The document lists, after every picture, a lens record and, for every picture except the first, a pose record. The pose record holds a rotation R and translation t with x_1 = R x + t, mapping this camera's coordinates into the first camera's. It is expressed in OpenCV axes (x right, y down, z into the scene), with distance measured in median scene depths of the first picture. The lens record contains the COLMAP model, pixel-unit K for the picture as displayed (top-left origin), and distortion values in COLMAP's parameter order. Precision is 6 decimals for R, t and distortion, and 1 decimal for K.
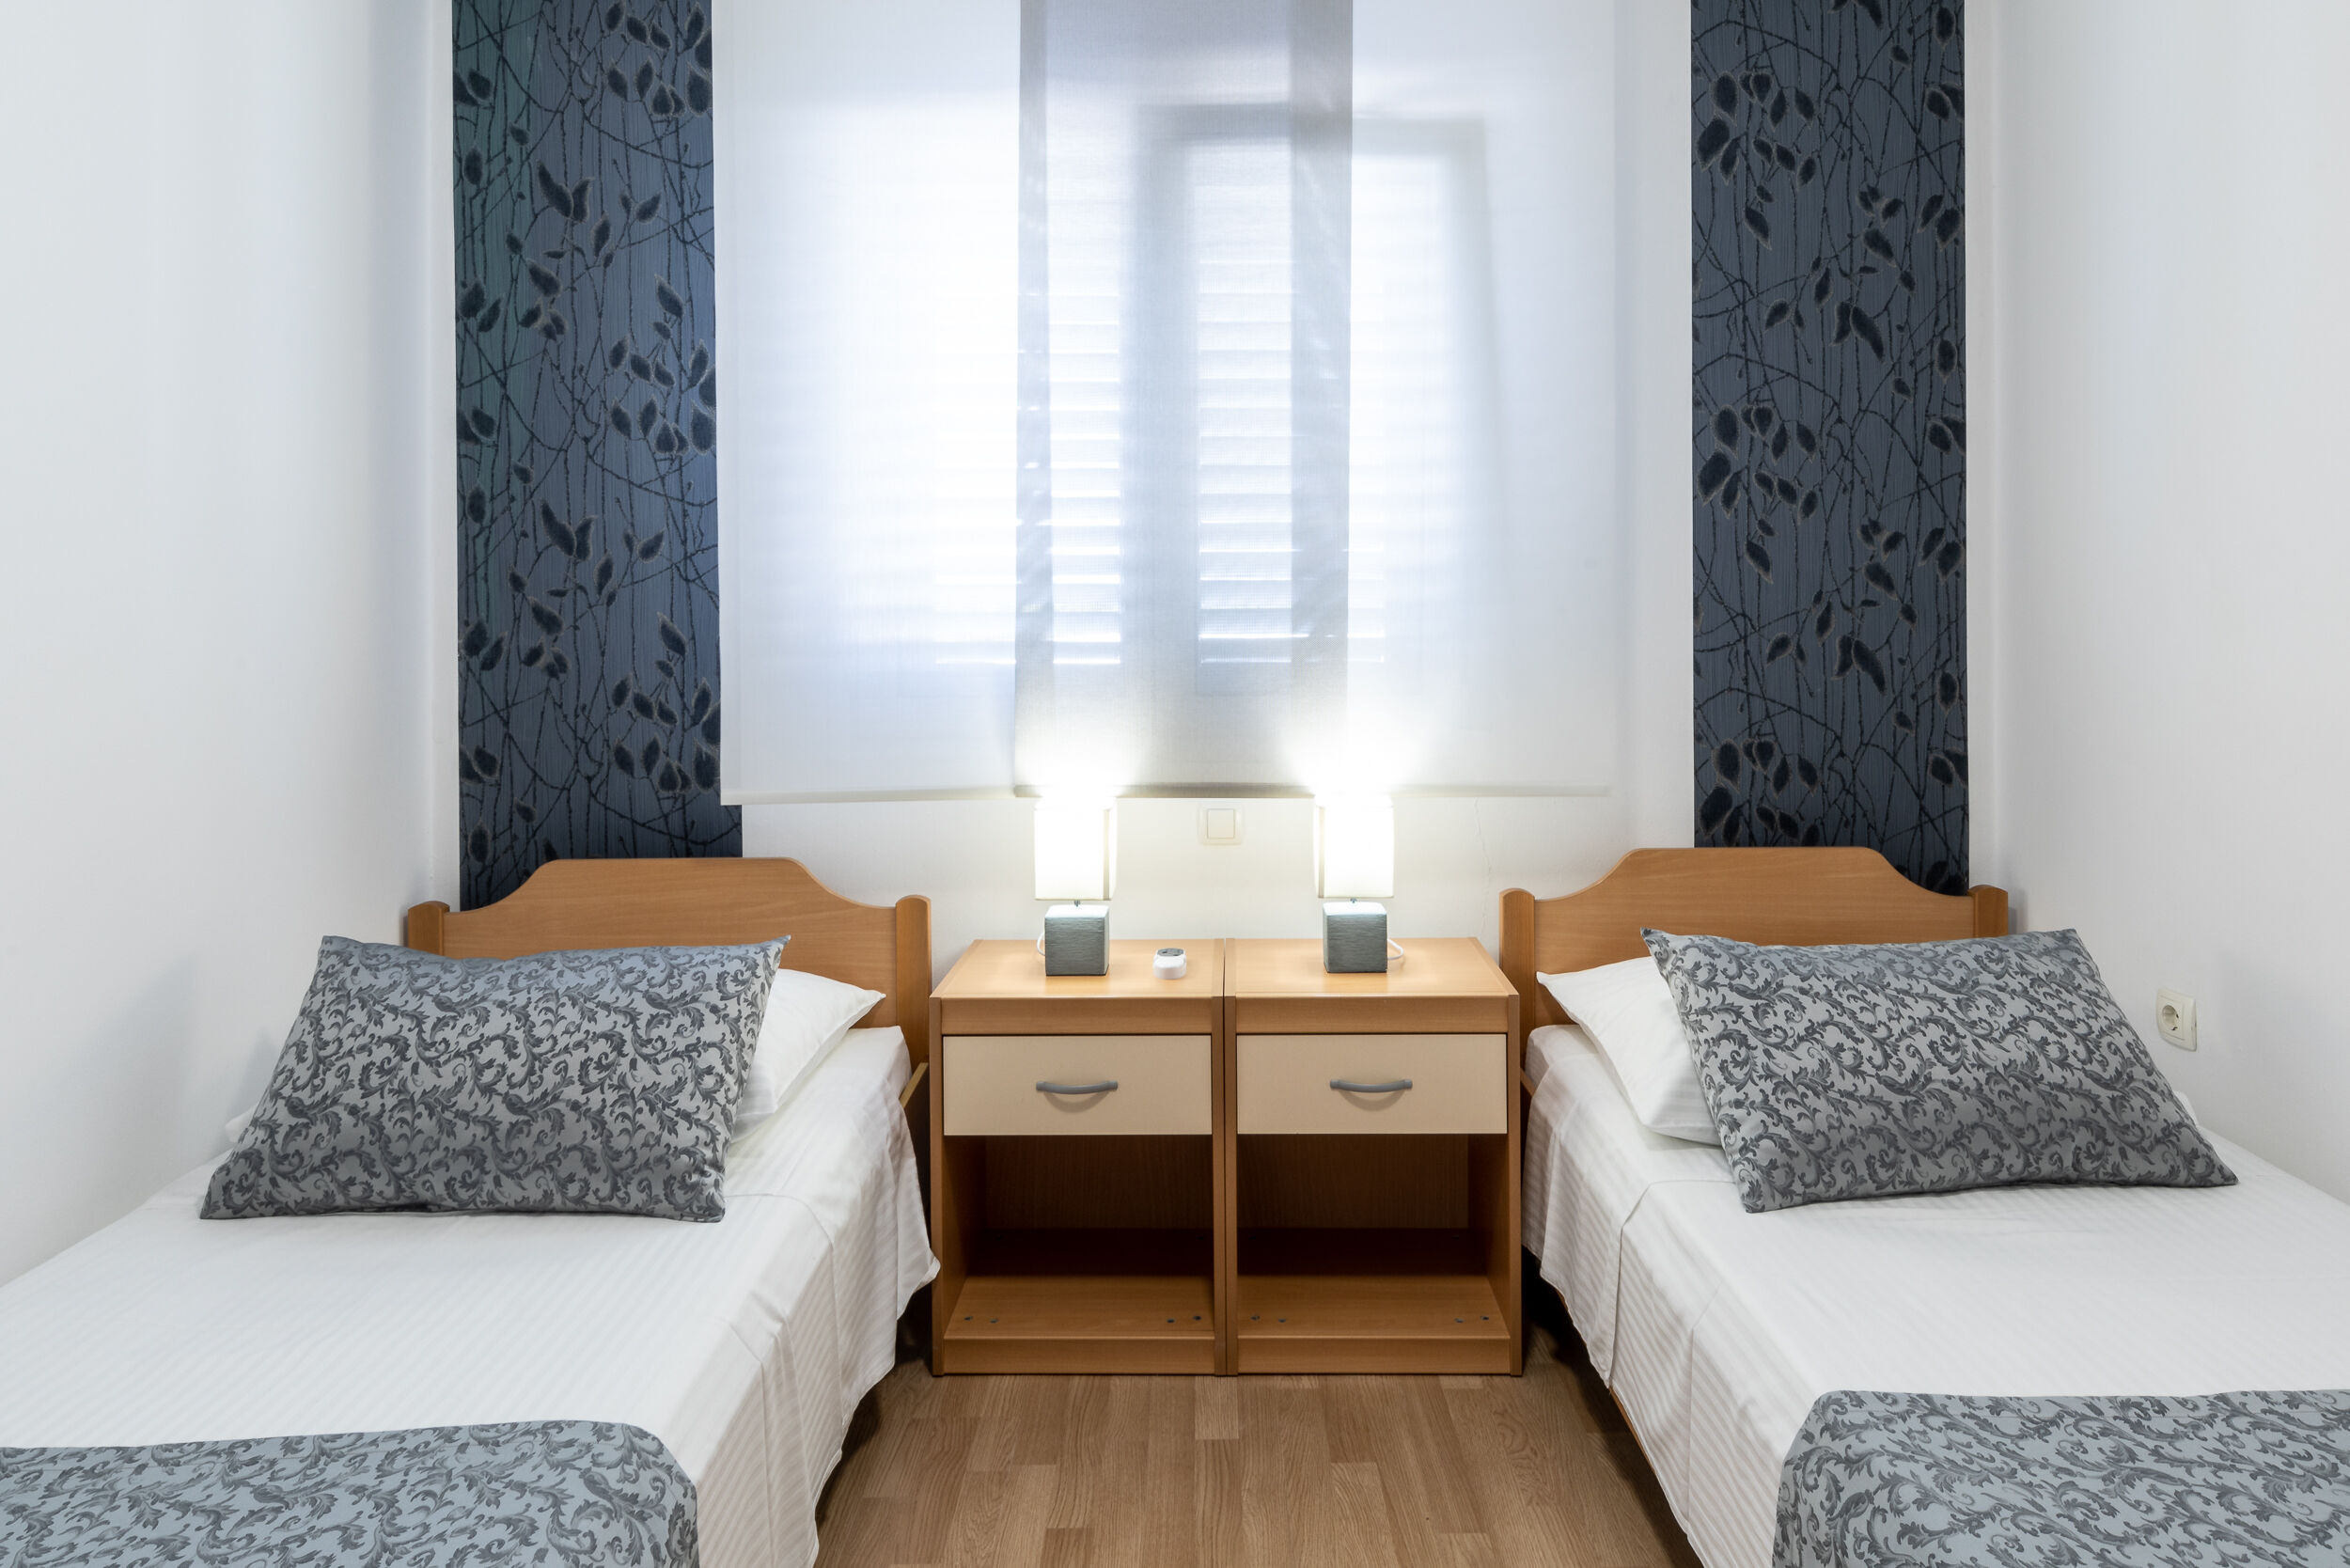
lens RADIAL K [[1376.7, 0, 1108.5], [0, 1376.7, 602.7], [0, 0, 1]] dist [-0.005600, 0.003169]
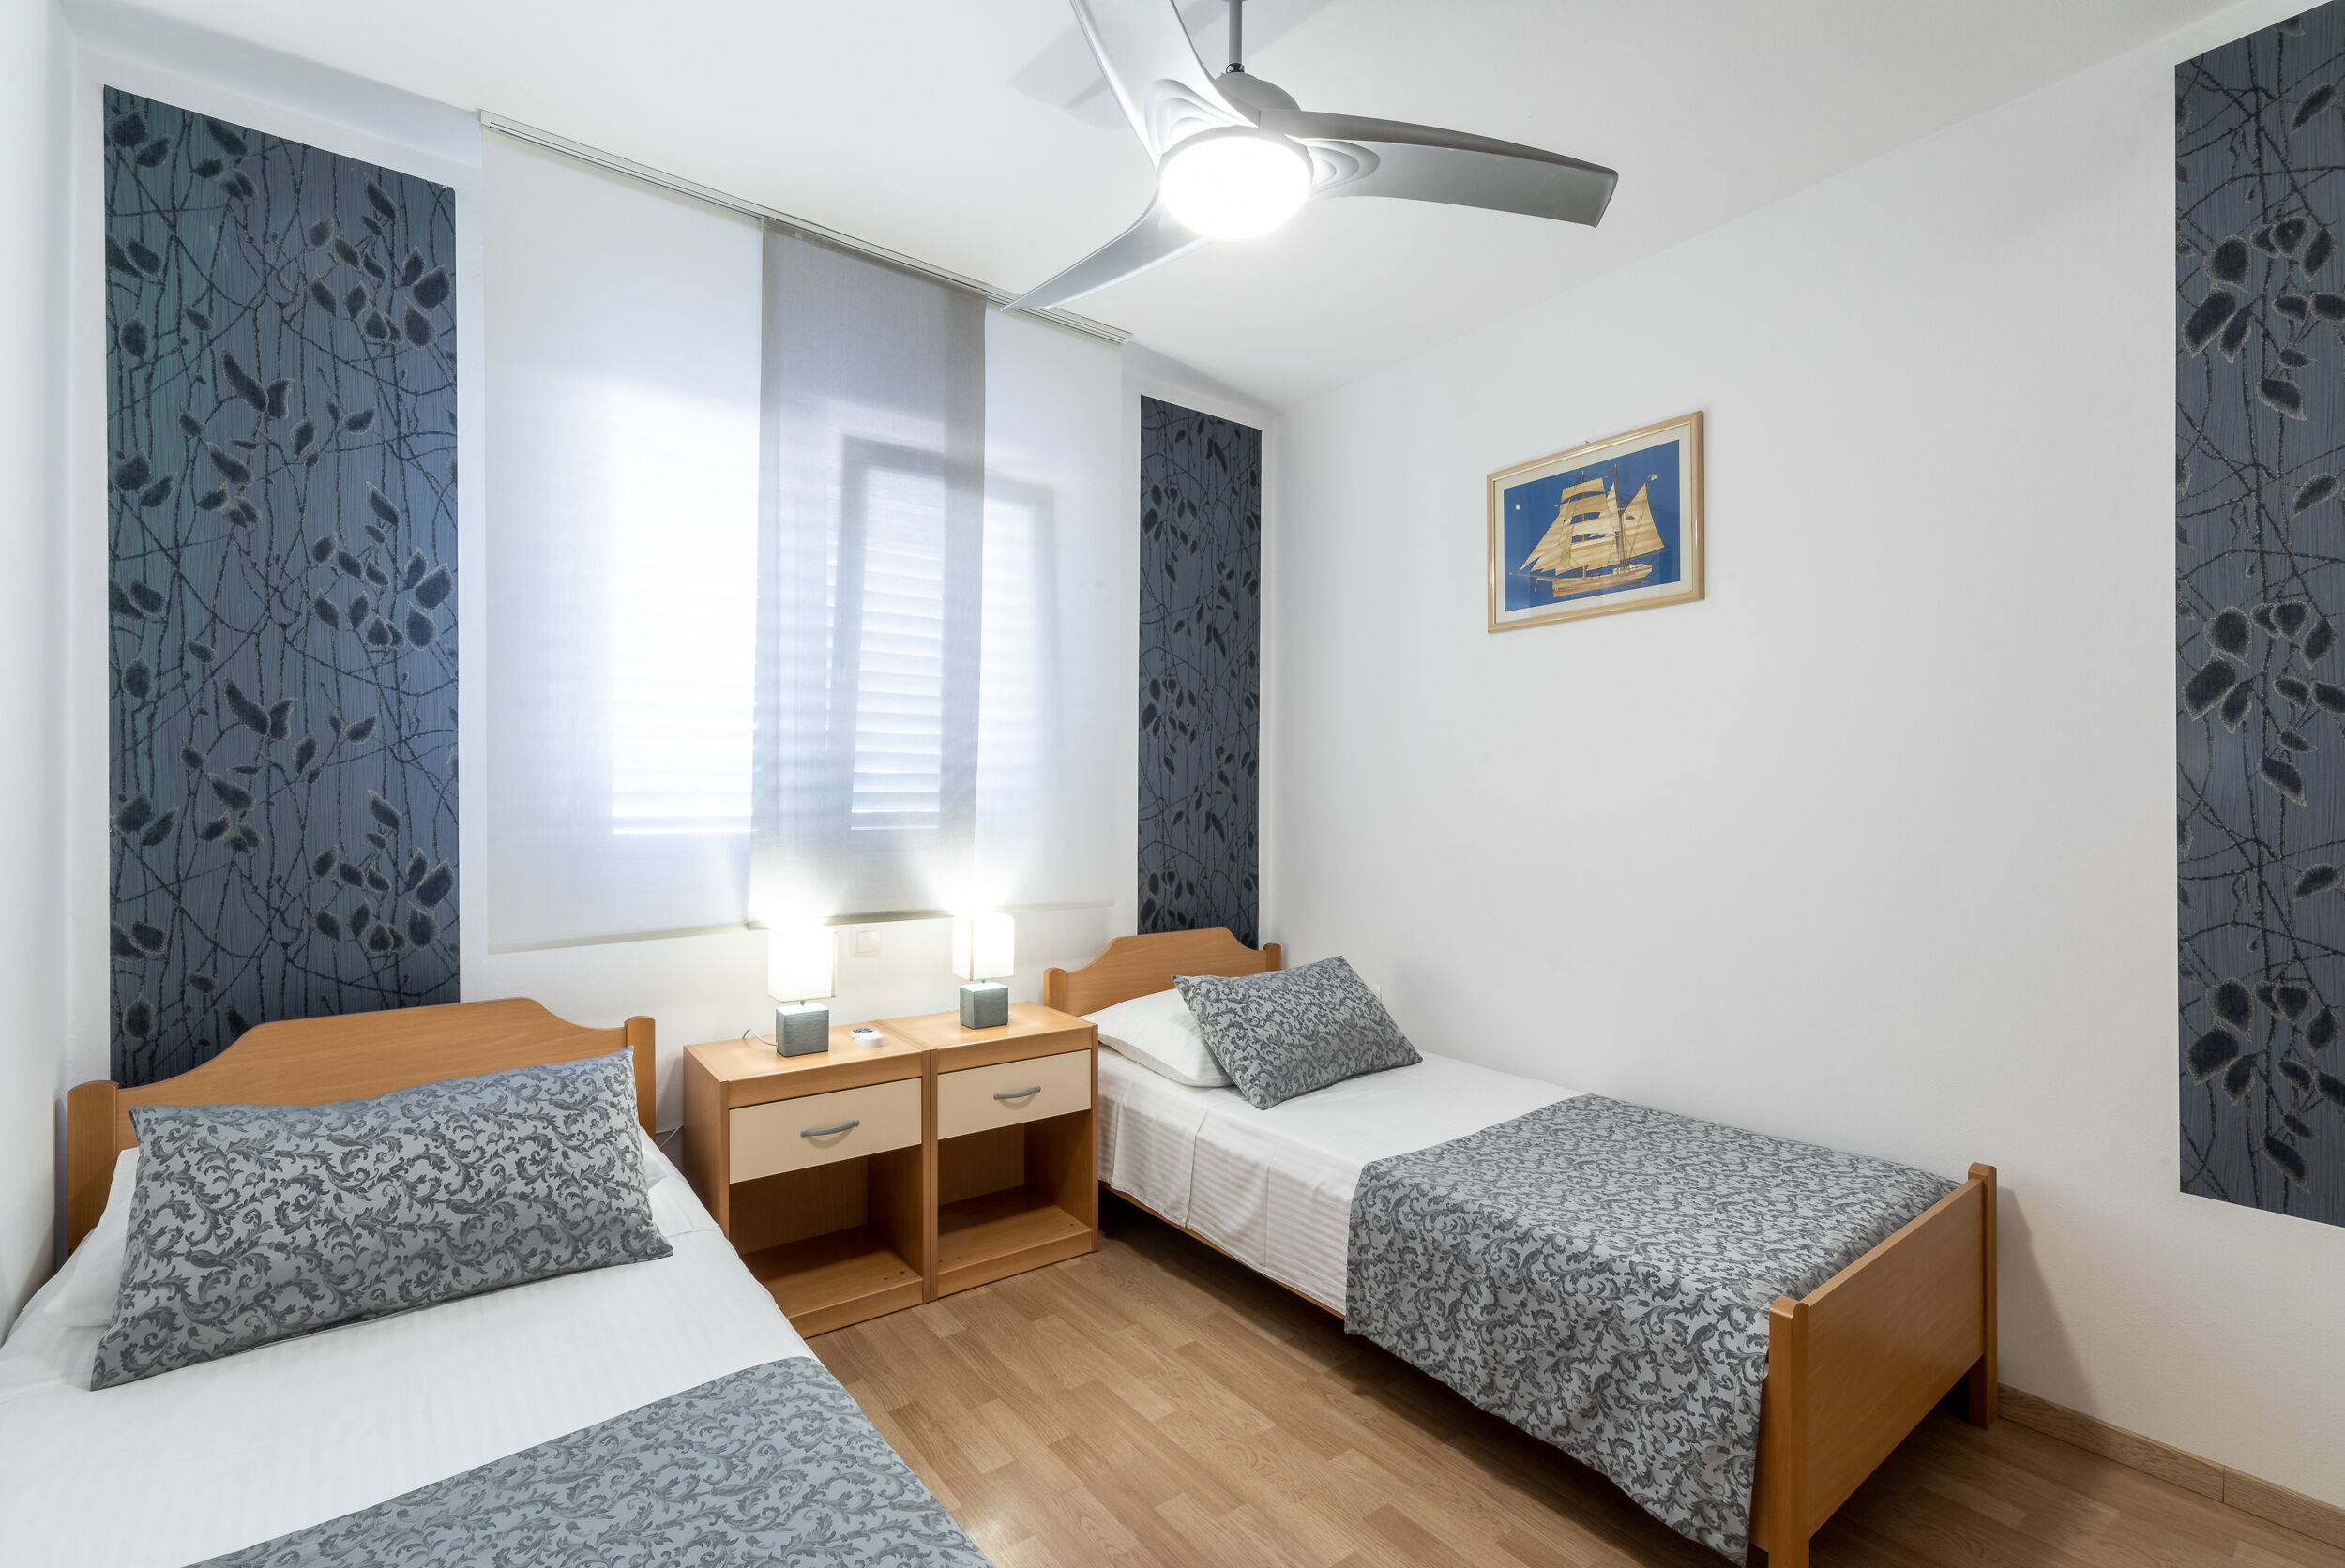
lens RADIAL K [[1017.0, 0, 1167.6], [0, 1017.0, 798.1], [0, 0, 1]] dist [-0.000346, 0.000610]
pose [[0.806093, 0.007039, 0.591748, -0.320886], [-0.012521, 0.999908, 0.005161, 0.001747], [-0.591657, -0.011569, 0.806107, -0.039345]]
